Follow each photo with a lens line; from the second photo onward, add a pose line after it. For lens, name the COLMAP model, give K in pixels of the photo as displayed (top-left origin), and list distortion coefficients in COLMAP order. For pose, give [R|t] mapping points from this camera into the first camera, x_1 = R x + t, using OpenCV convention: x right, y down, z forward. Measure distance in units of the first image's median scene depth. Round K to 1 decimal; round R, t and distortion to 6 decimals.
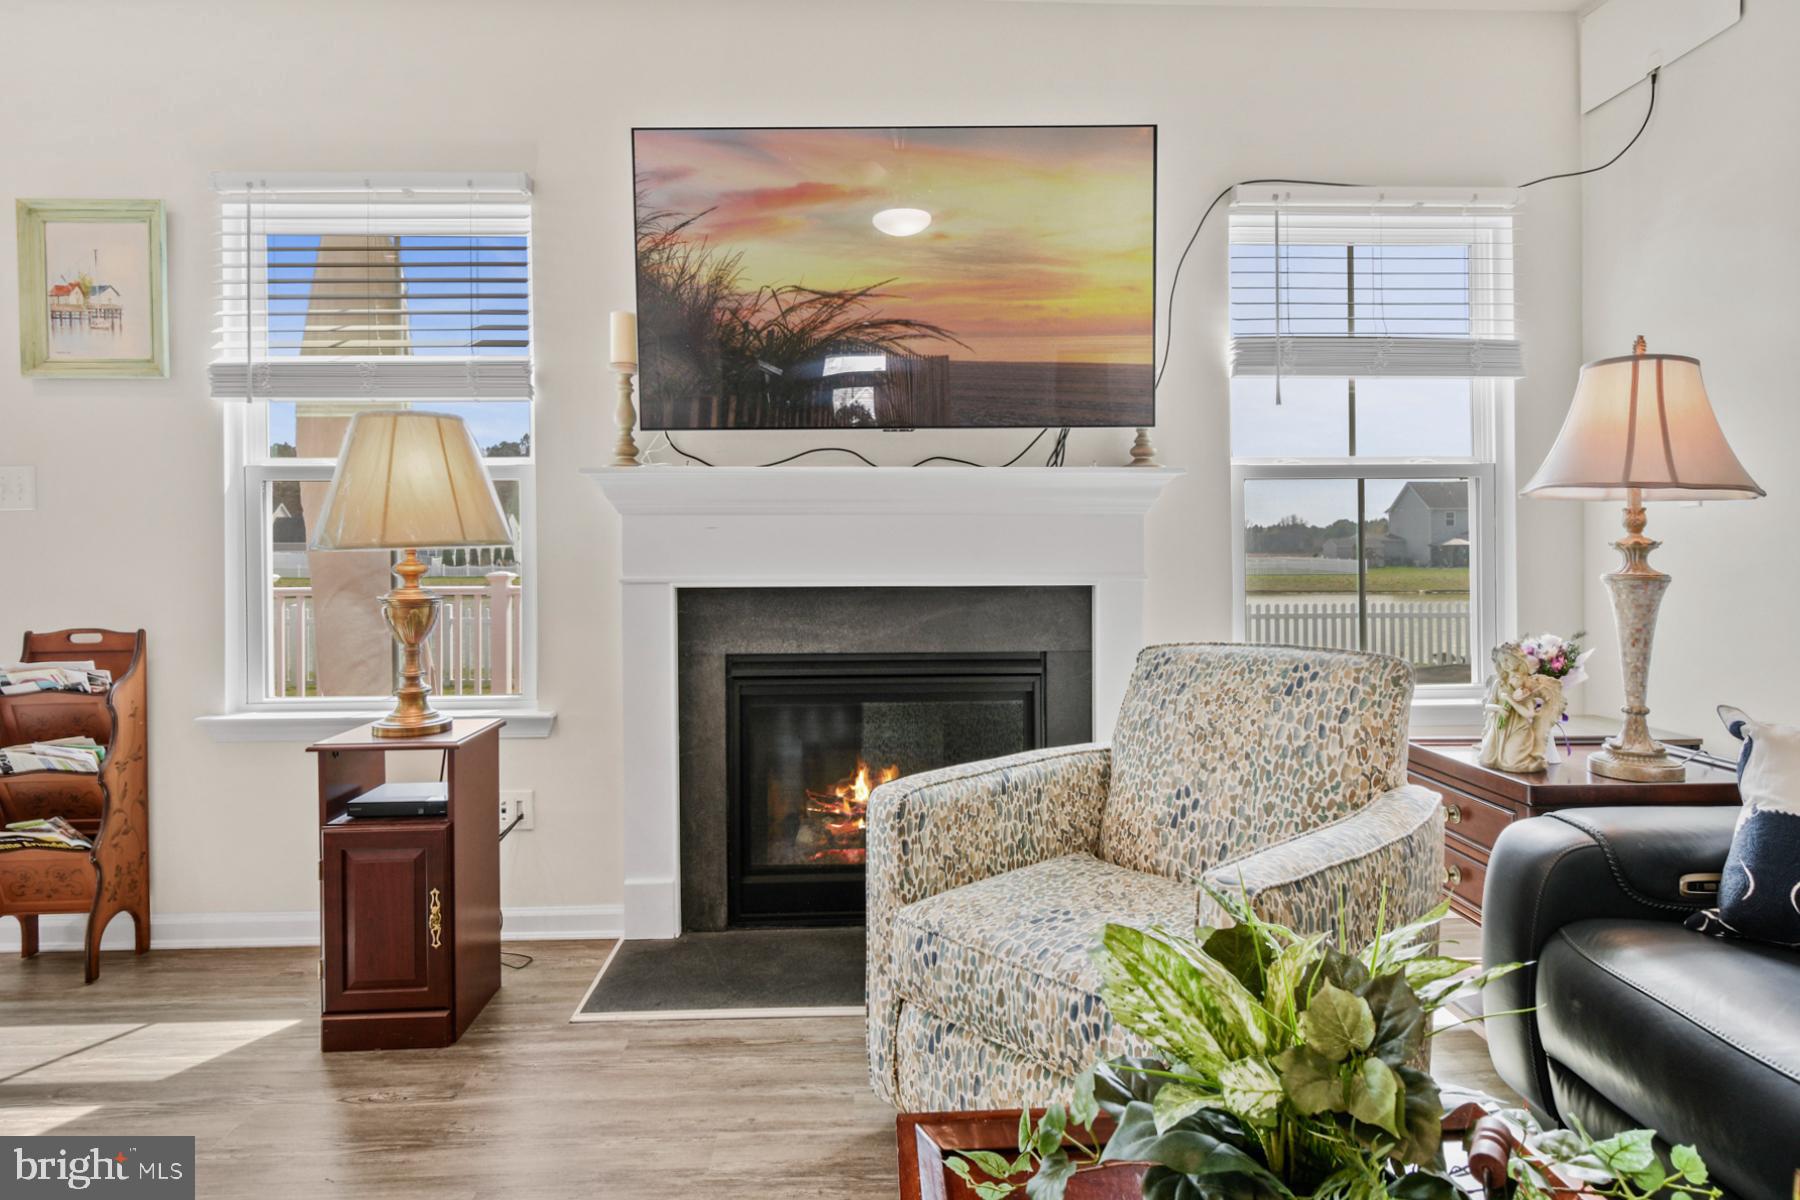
lens RADIAL K [[997.8, 0, 908.0], [0, 997.8, 553.5], [0, 0, 1]] dist [-0.007130, 0.002209]
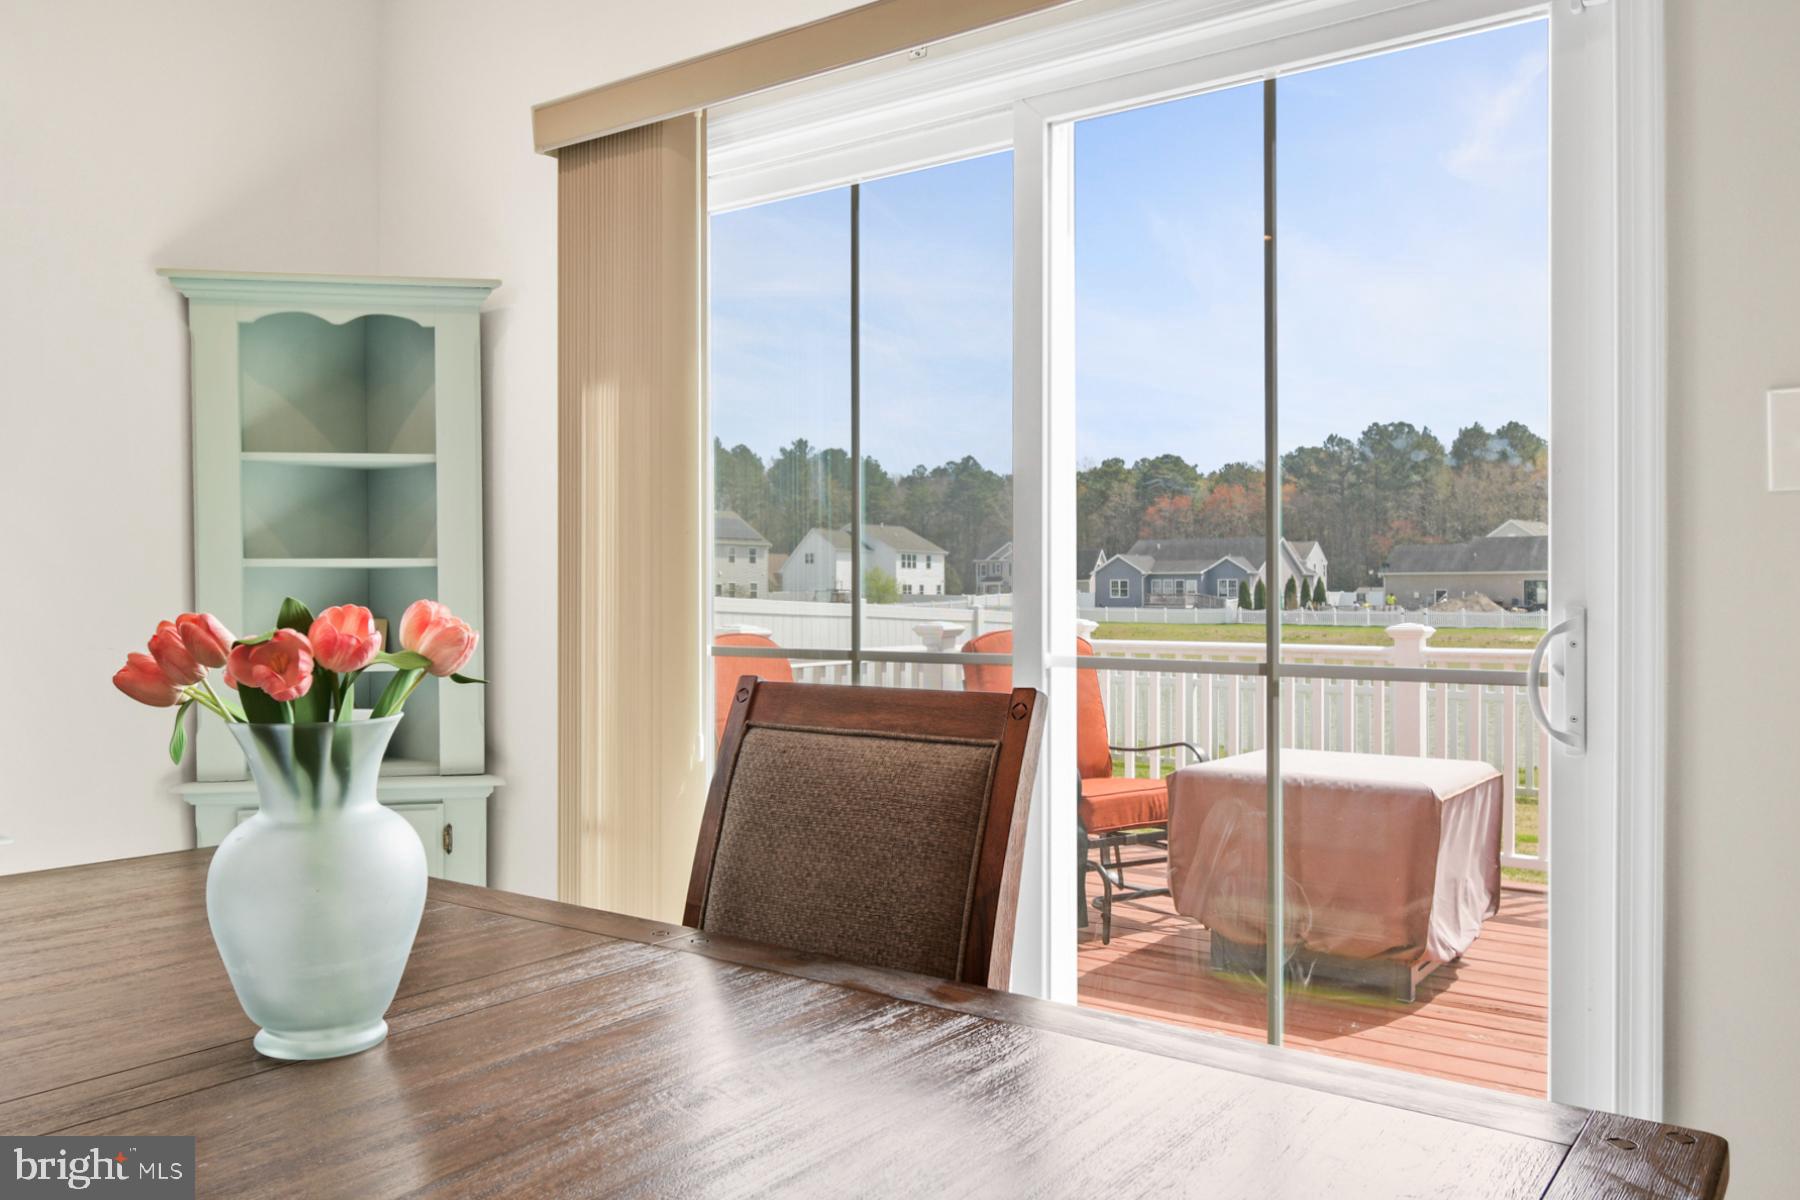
lens RADIAL K [[1342.2, 0, 891.2], [0, 1342.2, 601.7], [0, 0, 1]] dist [0.013067, -0.003454]
pose [[0.781888, 0.007978, -0.623368, -0.888830], [-0.004790, 0.999965, 0.006790, 0.002472], [0.623401, -0.002323, 0.781899, 0.312153]]
